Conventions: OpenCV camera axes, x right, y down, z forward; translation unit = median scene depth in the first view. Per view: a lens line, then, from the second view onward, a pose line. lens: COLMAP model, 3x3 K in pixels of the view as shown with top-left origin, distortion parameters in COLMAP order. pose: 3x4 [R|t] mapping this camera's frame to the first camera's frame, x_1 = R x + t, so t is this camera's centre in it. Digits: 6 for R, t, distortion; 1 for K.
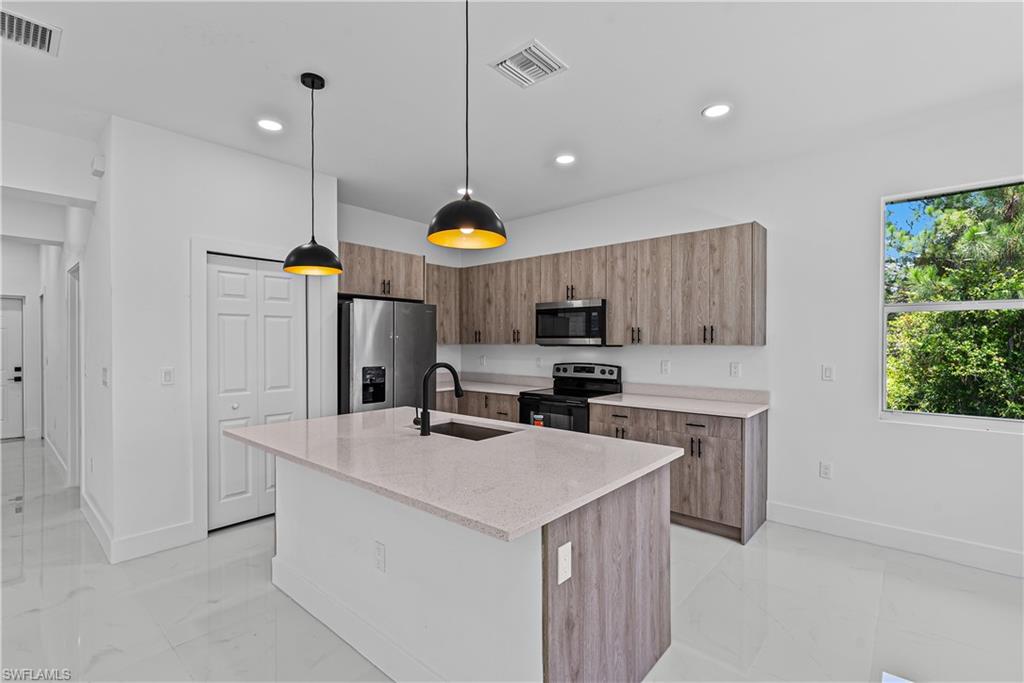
lens RADIAL K [[462.7, 0, 511.3], [0, 462.7, 345.6], [0, 0, 1]] dist [0.002479, 0.000257]
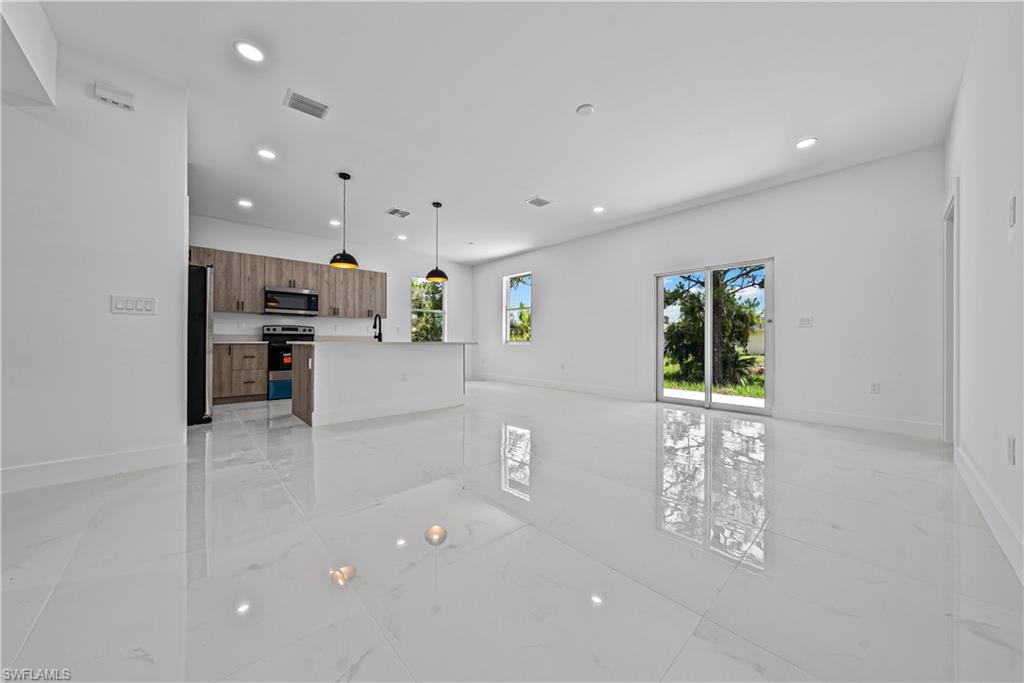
lens RADIAL K [[350.4, 0, 513.1], [0, 350.4, 339.4], [0, 0, 1]] dist [-0.000533, -0.000059]
pose [[0.101810, 0.008398, 0.994768, -1.190674], [0.003798, 0.999954, -0.008831, 0.117734], [-0.994797, 0.004677, 0.101774, 0.046126]]
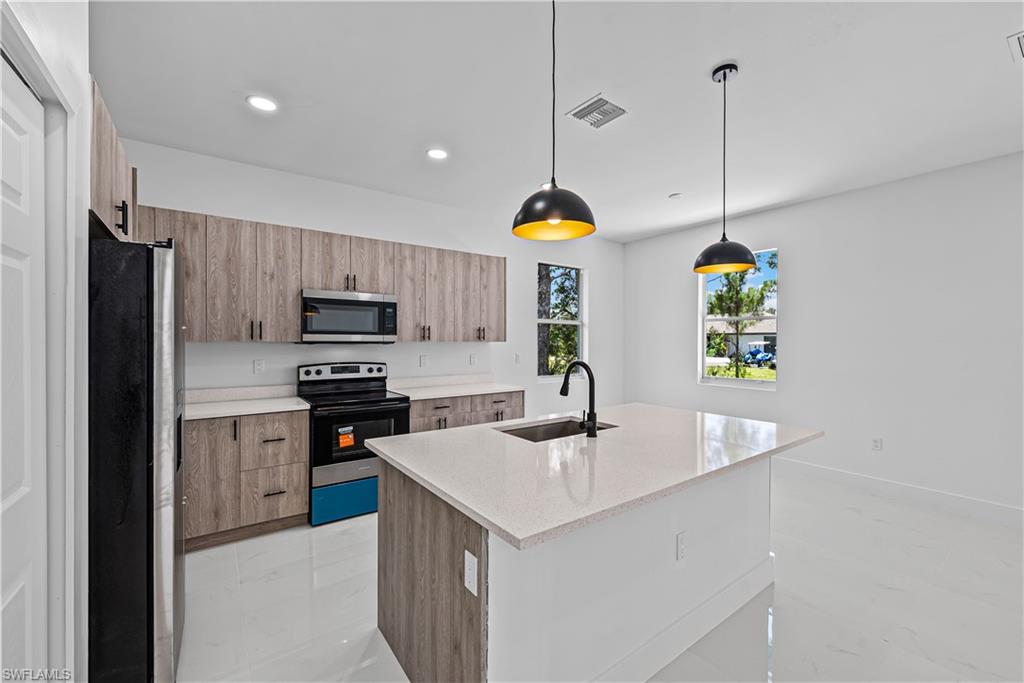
lens RADIAL K [[415.4, 0, 514.0], [0, 415.4, 341.0], [0, 0, 1]] dist [0.000166, -0.000031]
pose [[0.219518, -0.002107, 0.975606, -0.627324], [0.003938, 0.999991, 0.001273, -0.003937], [-0.975601, 0.003563, 0.219524, 0.569663]]
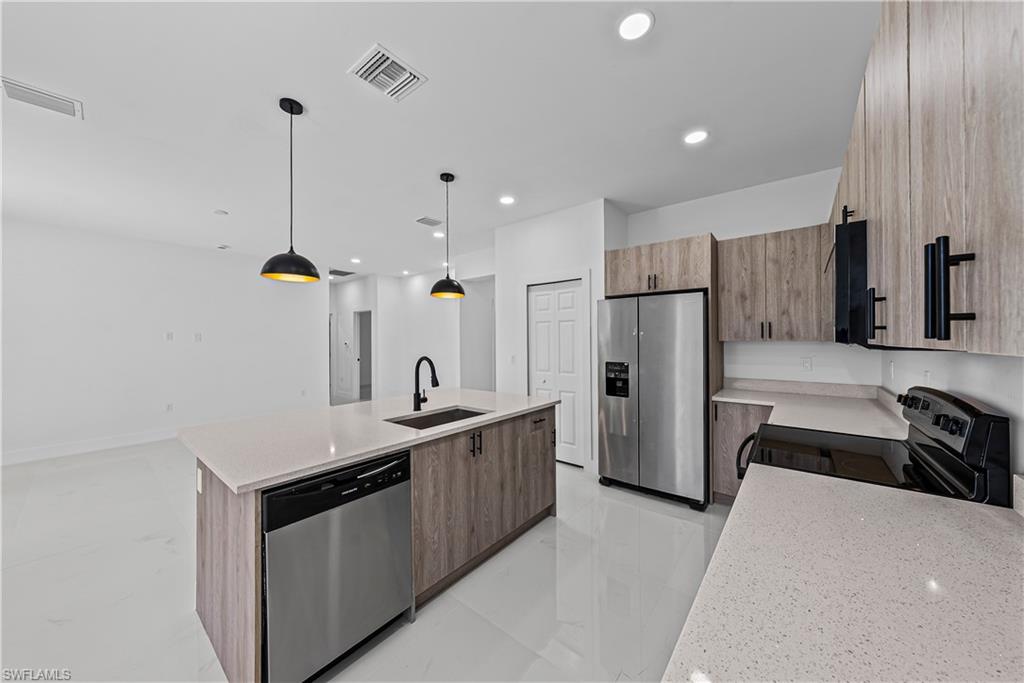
lens RADIAL K [[350.4, 0, 513.1], [0, 350.4, 339.4], [0, 0, 1]] dist [-0.000533, -0.000059]
pose [[0.033323, -0.002620, -0.999441, 0.488337], [-0.000718, 0.999996, -0.002645, -0.004023], [0.999444, 0.000805, 0.033321, 0.731668]]
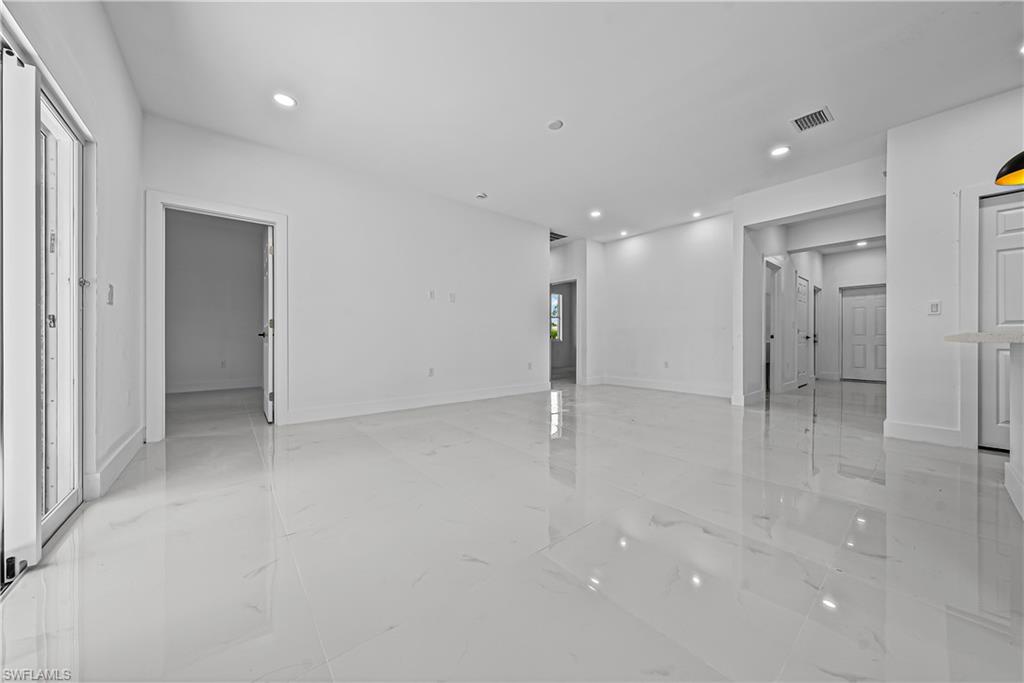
lens RADIAL K [[348.6, 0, 510.9], [0, 348.6, 341.3], [0, 0, 1]] dist [-0.001042, -0.000076]
pose [[-0.158119, 0.003635, -0.987413, 0.293137], [-0.008268, 0.999953, 0.005006, 0.123885], [0.987385, 0.008955, -0.158081, 0.004367]]
